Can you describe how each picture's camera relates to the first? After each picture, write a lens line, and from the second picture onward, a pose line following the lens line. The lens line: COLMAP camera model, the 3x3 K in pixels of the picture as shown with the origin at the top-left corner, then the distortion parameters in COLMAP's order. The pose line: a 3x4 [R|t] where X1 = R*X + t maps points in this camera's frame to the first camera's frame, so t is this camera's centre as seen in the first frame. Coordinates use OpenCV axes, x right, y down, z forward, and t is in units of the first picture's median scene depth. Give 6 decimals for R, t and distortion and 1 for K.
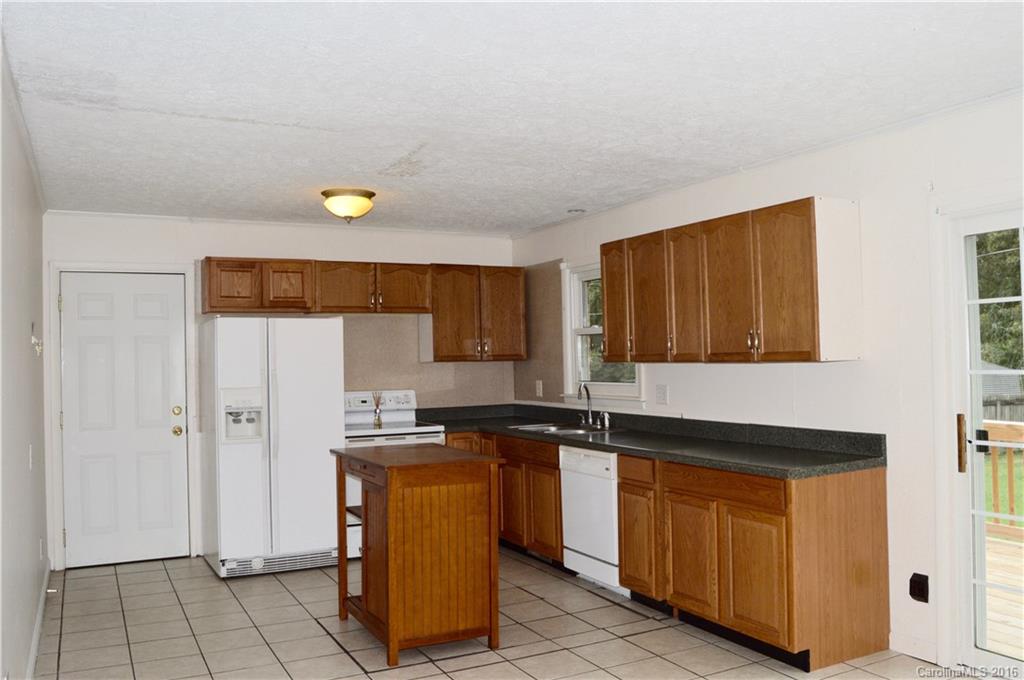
lens RADIAL K [[853.6, 0, 525.0], [0, 853.6, 341.1], [0, 0, 1]] dist [-0.083575, 0.013402]
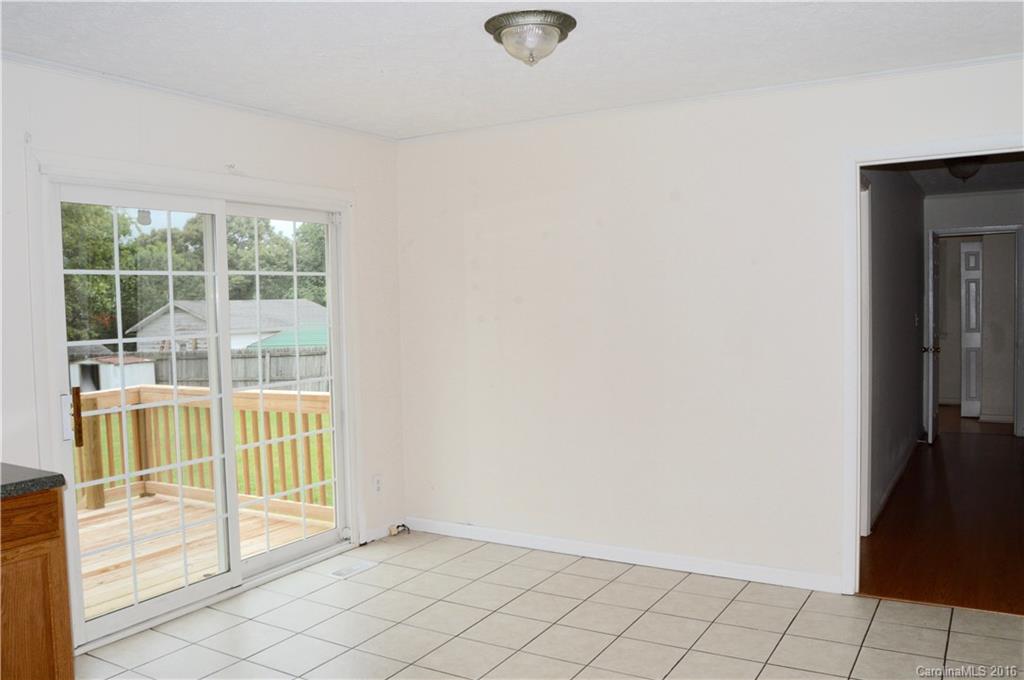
lens RADIAL K [[810.6, 0, 512.0], [0, 810.6, 340.0], [0, 0, 1]] dist [-0.077835, 0.008175]
pose [[-0.509157, -0.007003, 0.860645, -0.399829], [0.016824, 0.999695, 0.018087, 0.018857], [-0.860509, 0.023689, -0.508884, 0.785932]]
